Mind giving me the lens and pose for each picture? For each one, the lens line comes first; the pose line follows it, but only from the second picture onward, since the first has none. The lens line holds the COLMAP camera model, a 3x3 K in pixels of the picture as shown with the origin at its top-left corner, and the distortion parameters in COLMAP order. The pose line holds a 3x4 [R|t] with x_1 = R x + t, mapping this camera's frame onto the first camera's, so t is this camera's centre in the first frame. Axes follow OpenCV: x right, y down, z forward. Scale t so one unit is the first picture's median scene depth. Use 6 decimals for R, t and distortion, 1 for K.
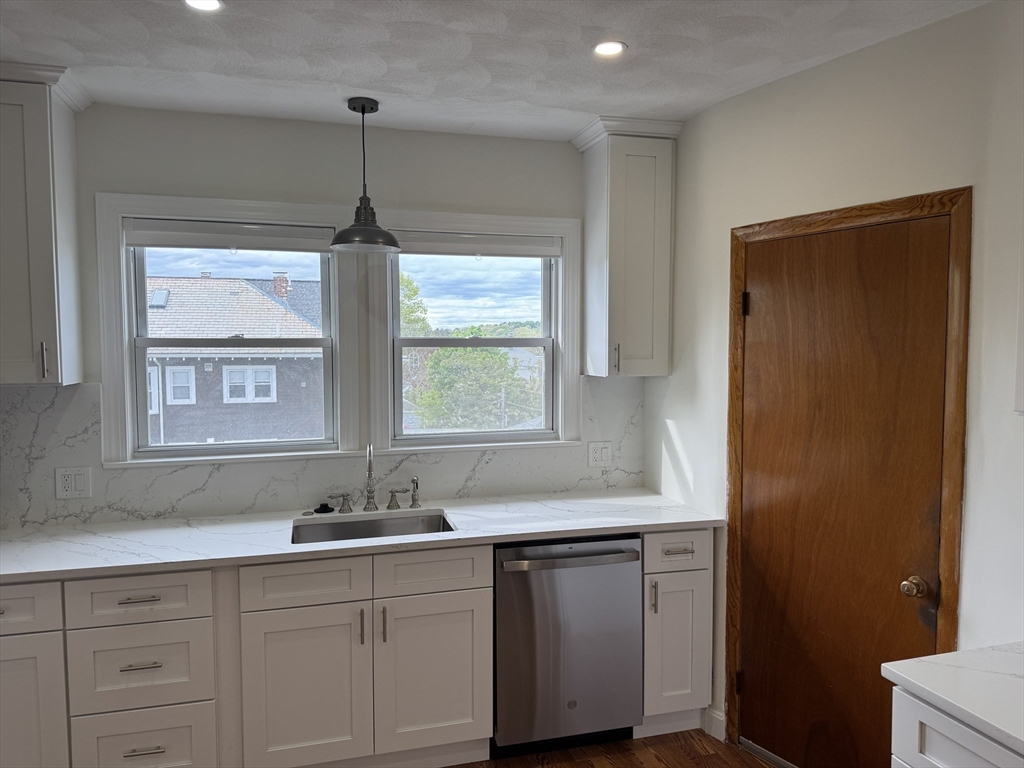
lens RADIAL K [[725.7, 0, 516.8], [0, 725.7, 387.5], [0, 0, 1]] dist [0.058092, -0.079215]
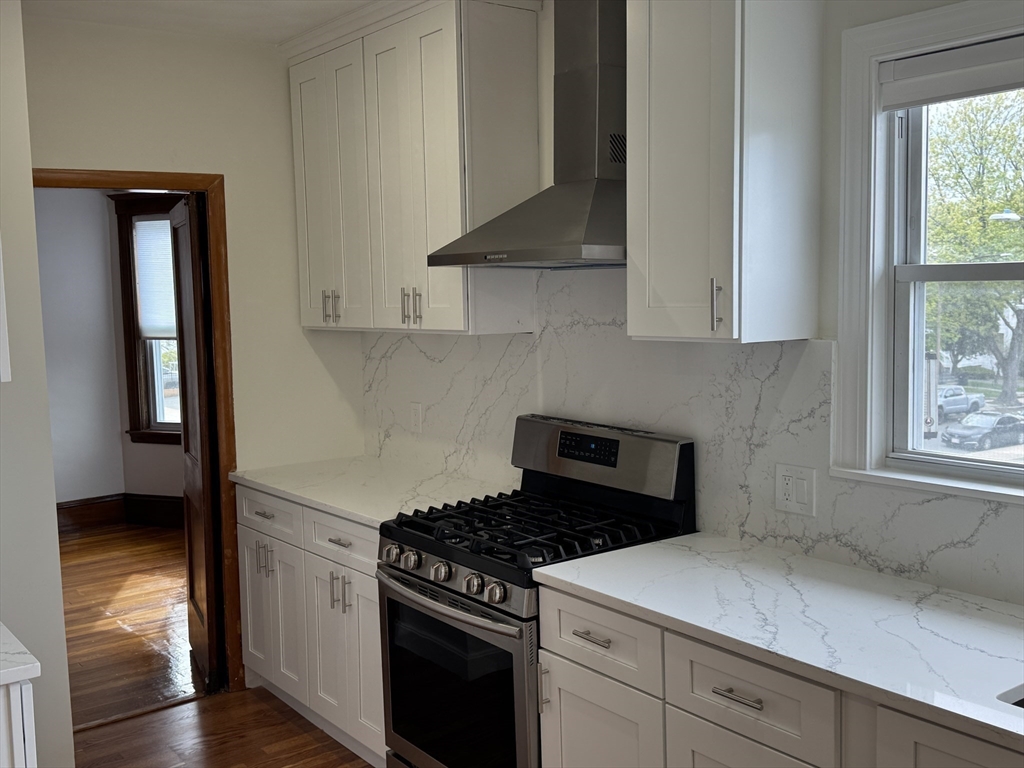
lens RADIAL K [[1061.6, 0, 512.0], [0, 1061.6, 384.0], [0, 0, 1]] dist [0.163836, -0.217031]
pose [[0.348430, 0.078001, -0.934084, 0.202660], [-0.036771, 0.996902, 0.069531, -0.022971], [0.936613, 0.010120, 0.350219, 0.419356]]
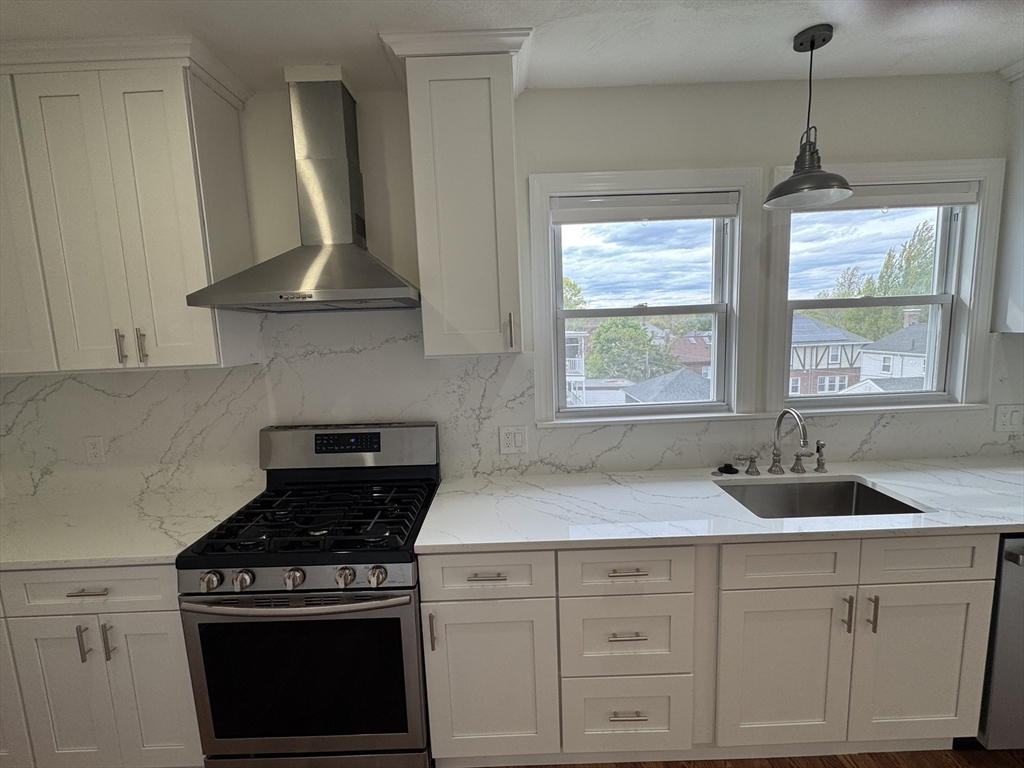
lens RADIAL K [[455.0, 0, 506.4], [0, 455.0, 382.1], [0, 0, 1]] dist [0.001404, -0.000165]
pose [[0.960526, 0.000104, -0.278191, -0.417509], [0.019550, 0.997502, 0.067876, -0.007699], [0.277503, -0.070635, 0.958125, 0.326208]]
